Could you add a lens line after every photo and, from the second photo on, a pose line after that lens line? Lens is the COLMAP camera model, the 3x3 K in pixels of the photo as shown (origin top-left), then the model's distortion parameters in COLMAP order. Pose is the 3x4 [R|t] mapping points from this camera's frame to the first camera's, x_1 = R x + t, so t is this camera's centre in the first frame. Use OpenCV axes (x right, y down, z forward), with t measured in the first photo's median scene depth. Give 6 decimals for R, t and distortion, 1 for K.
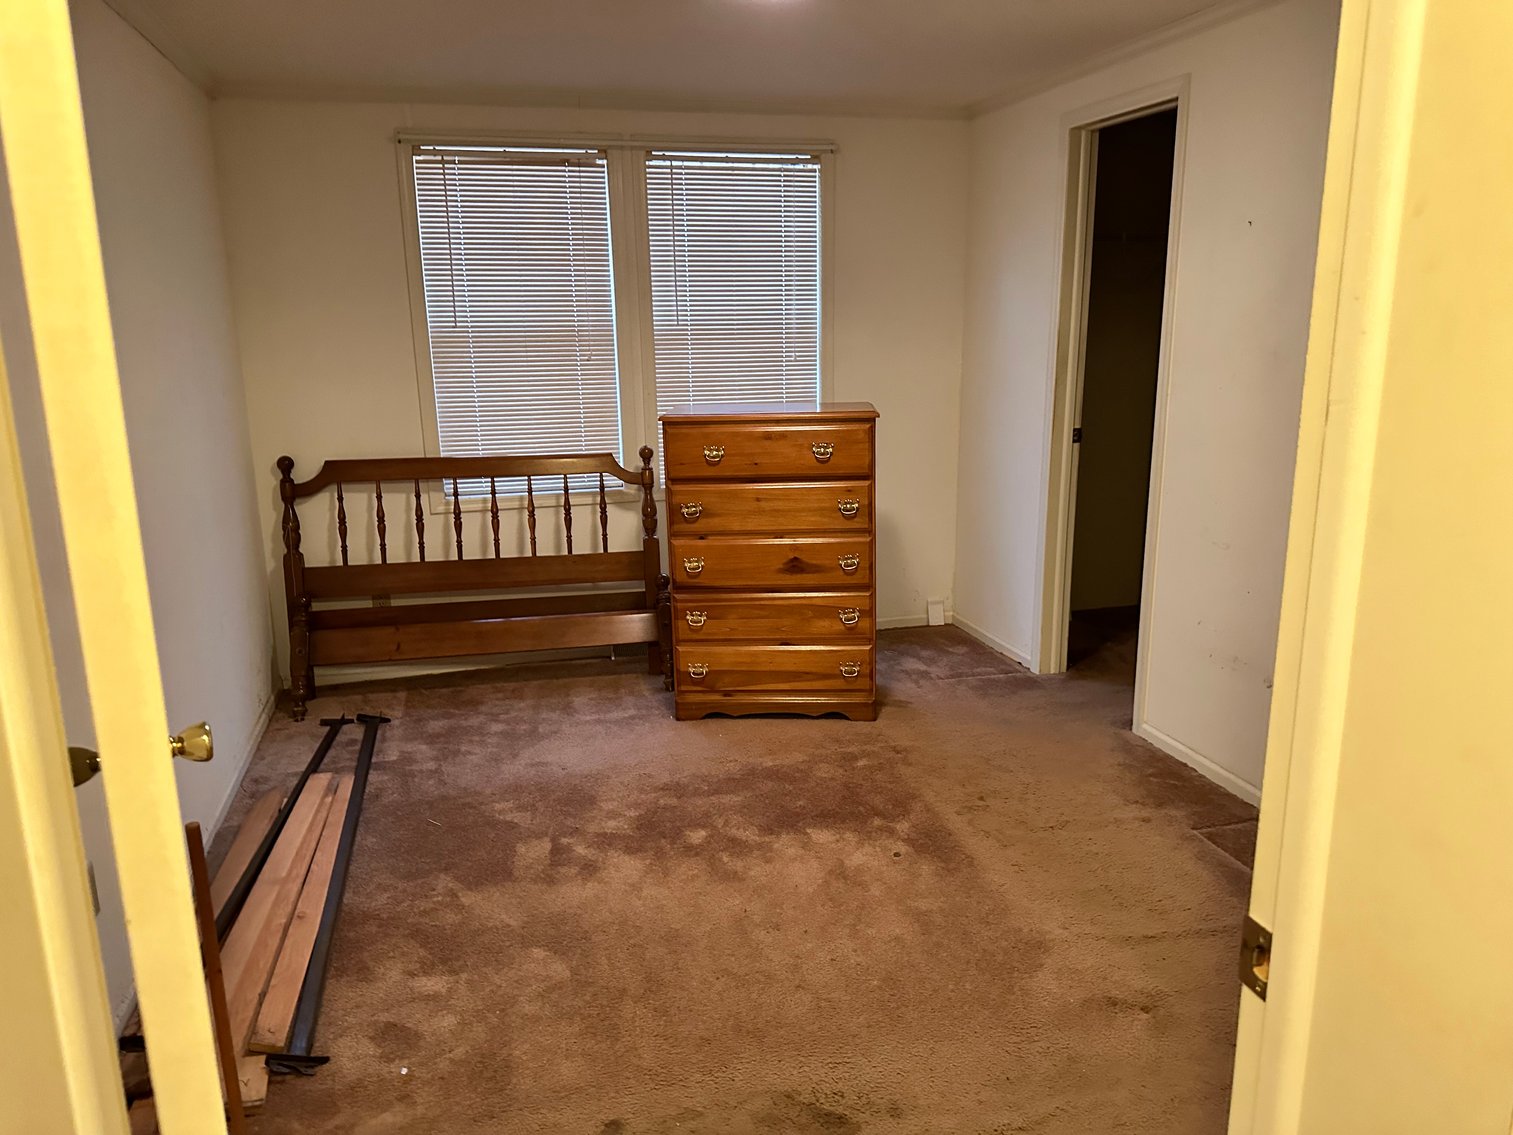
lens RADIAL K [[1074.0, 0, 750.4], [0, 1074.0, 564.8], [0, 0, 1]] dist [0.046041, -0.054412]
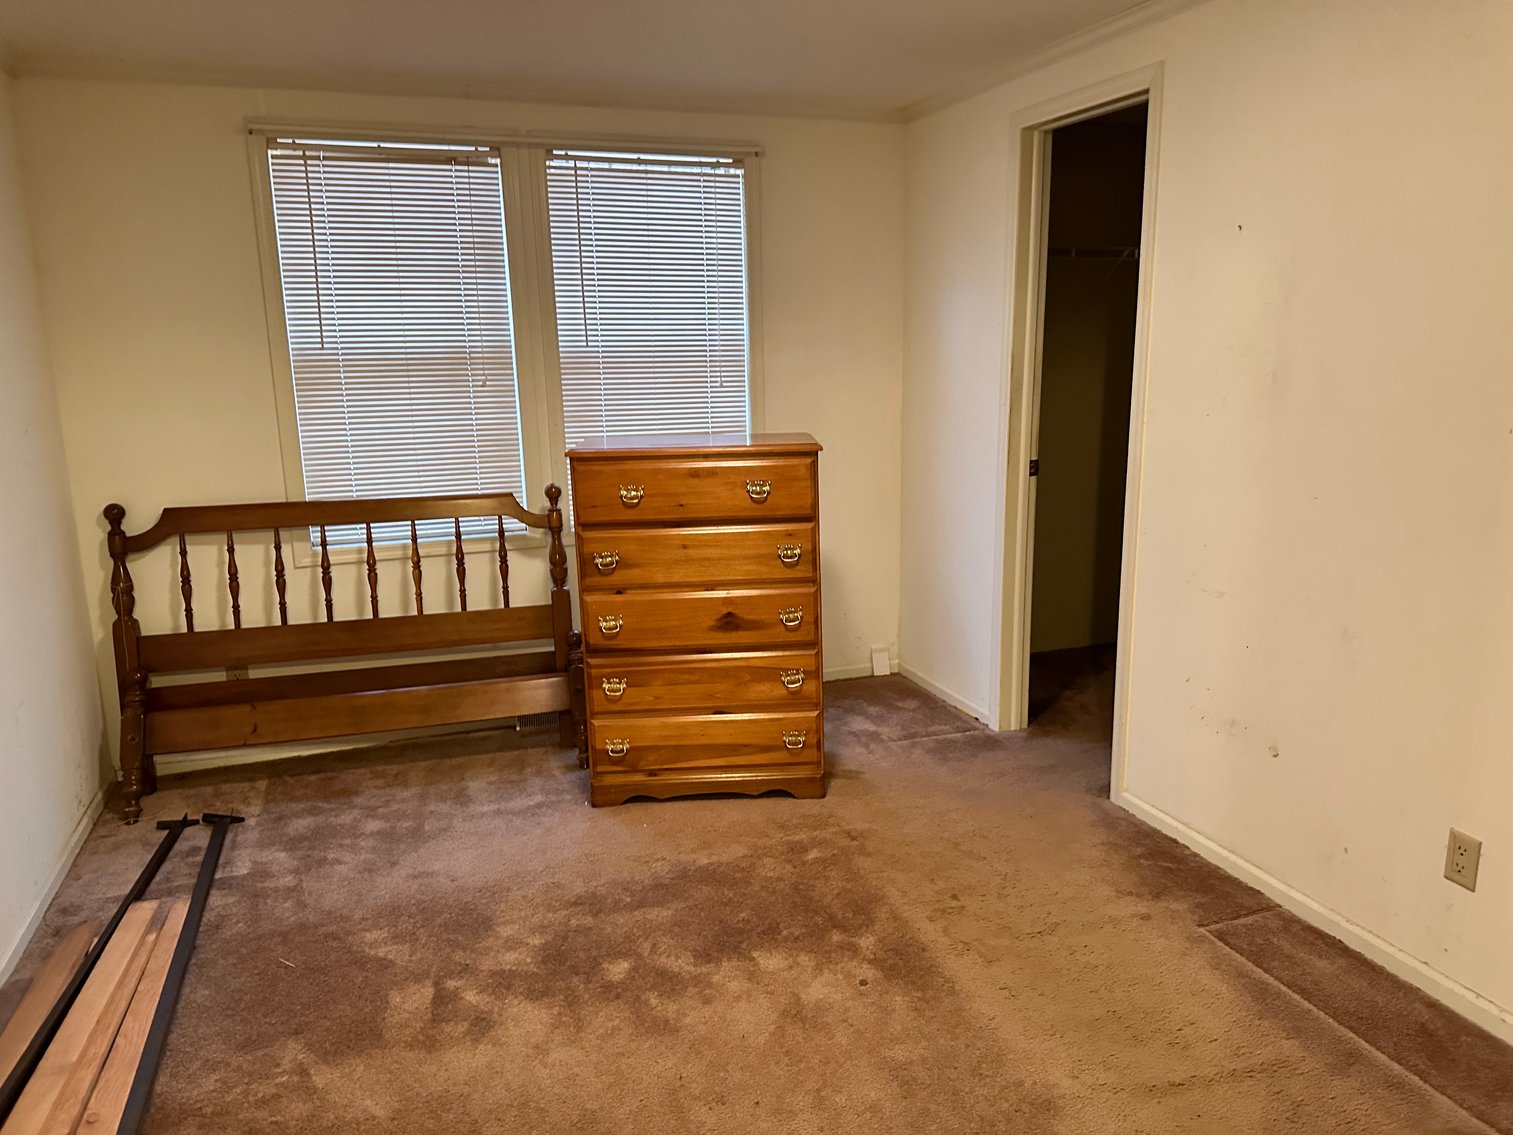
lens RADIAL K [[1074.0, 0, 765.1], [0, 1074.0, 562.5], [0, 0, 1]] dist [0.046041, -0.054412]
pose [[0.995930, -0.019806, 0.087922, -0.003701], [0.022069, 0.999448, -0.024843, -0.024810], [-0.087381, 0.026682, 0.995818, 0.133671]]
